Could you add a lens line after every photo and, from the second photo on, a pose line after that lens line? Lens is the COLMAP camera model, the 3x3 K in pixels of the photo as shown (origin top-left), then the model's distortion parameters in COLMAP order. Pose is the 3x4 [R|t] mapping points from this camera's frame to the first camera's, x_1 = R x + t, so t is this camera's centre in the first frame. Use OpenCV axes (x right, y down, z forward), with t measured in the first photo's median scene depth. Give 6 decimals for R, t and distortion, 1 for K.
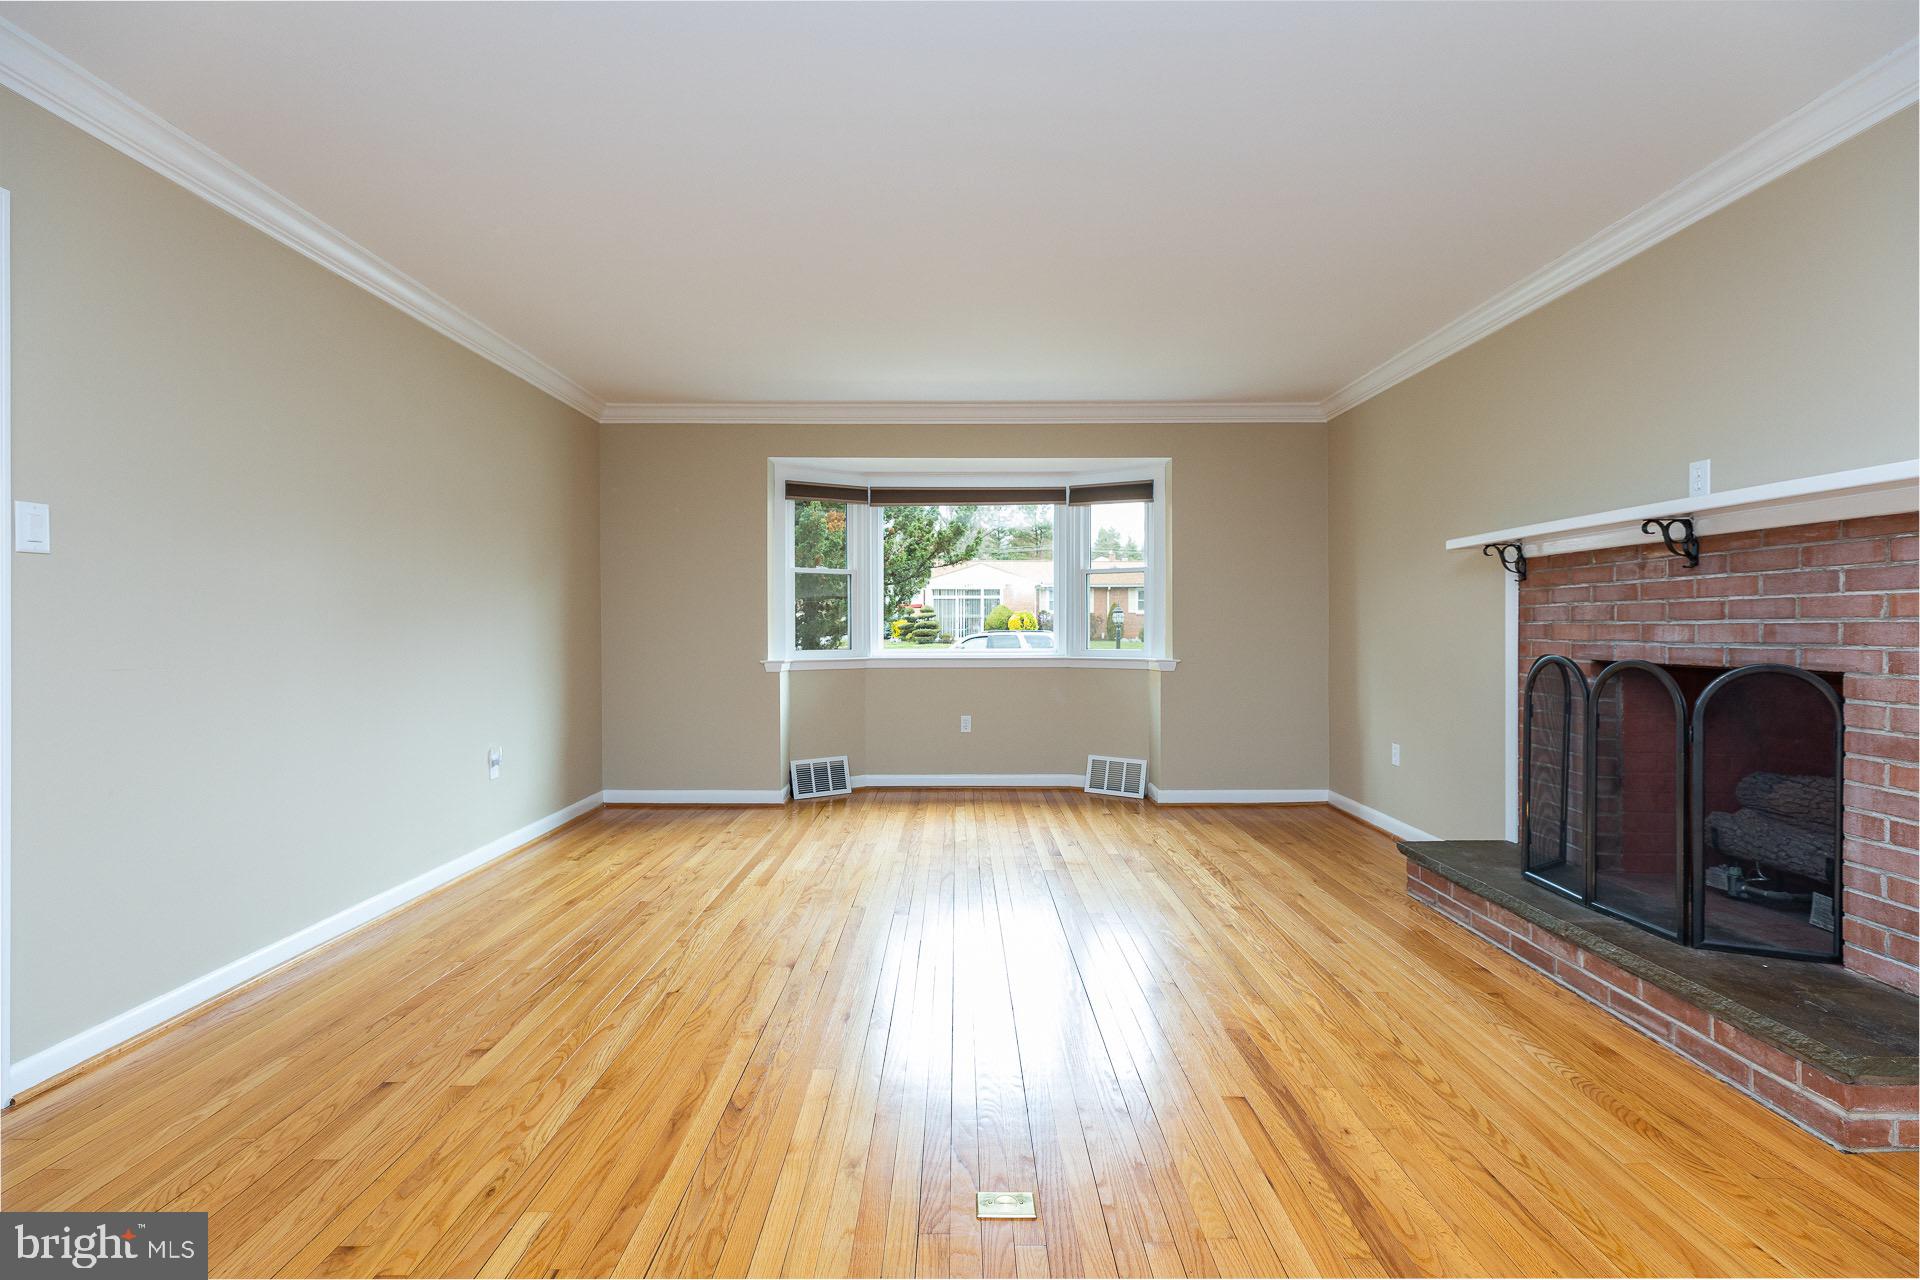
lens RADIAL K [[863.8, 0, 949.7], [0, 863.8, 635.5], [0, 0, 1]] dist [0.005434, -0.000396]
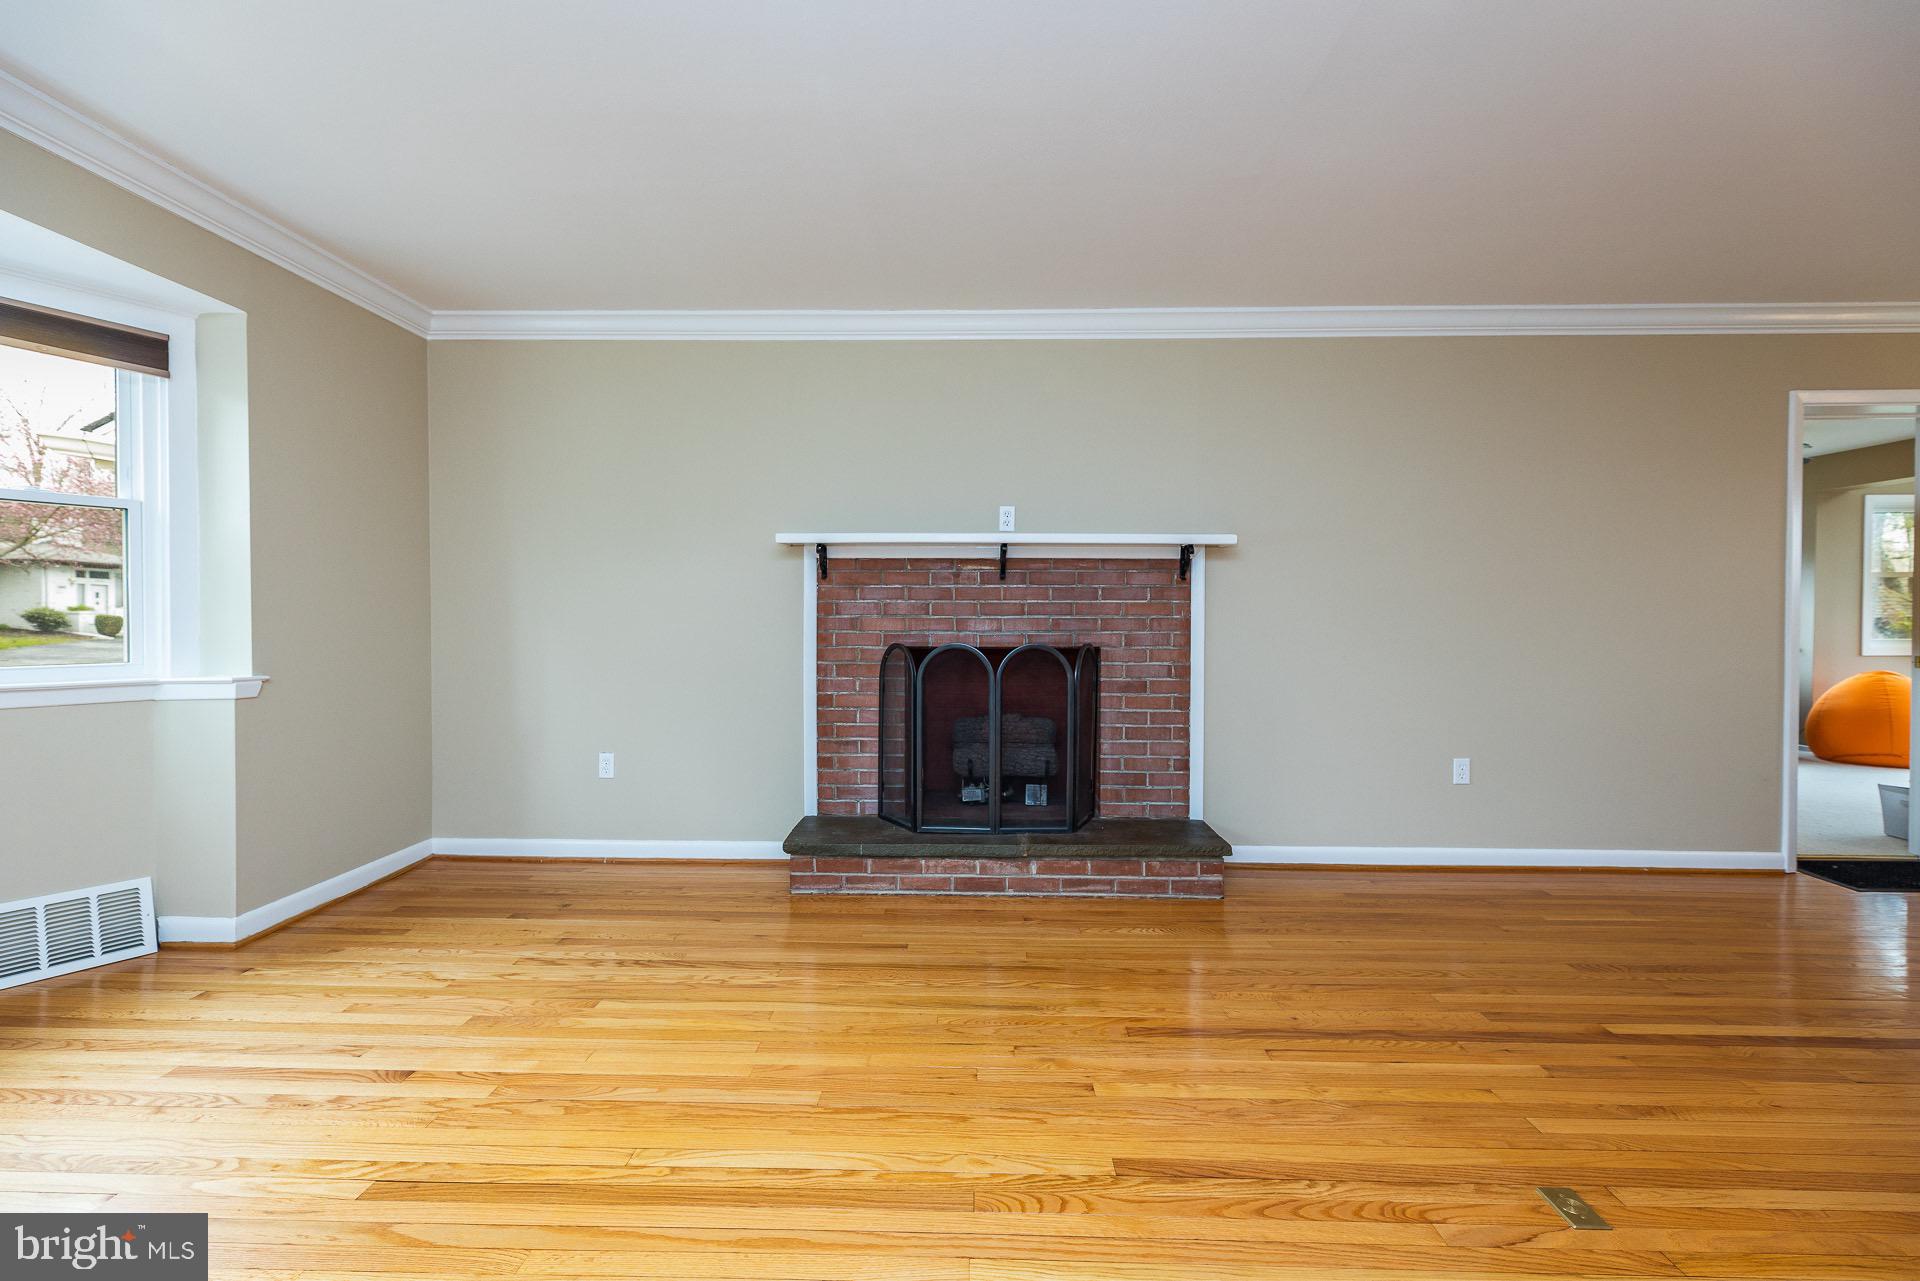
lens RADIAL K [[863.8, 0, 952.8], [0, 863.8, 630.7], [0, 0, 1]] dist [0.005434, -0.000396]
pose [[0.014909, -0.012814, 0.999807, -0.577750], [0.007132, 0.999894, 0.012709, -0.011238], [-0.999863, 0.006941, 0.014998, 1.051724]]
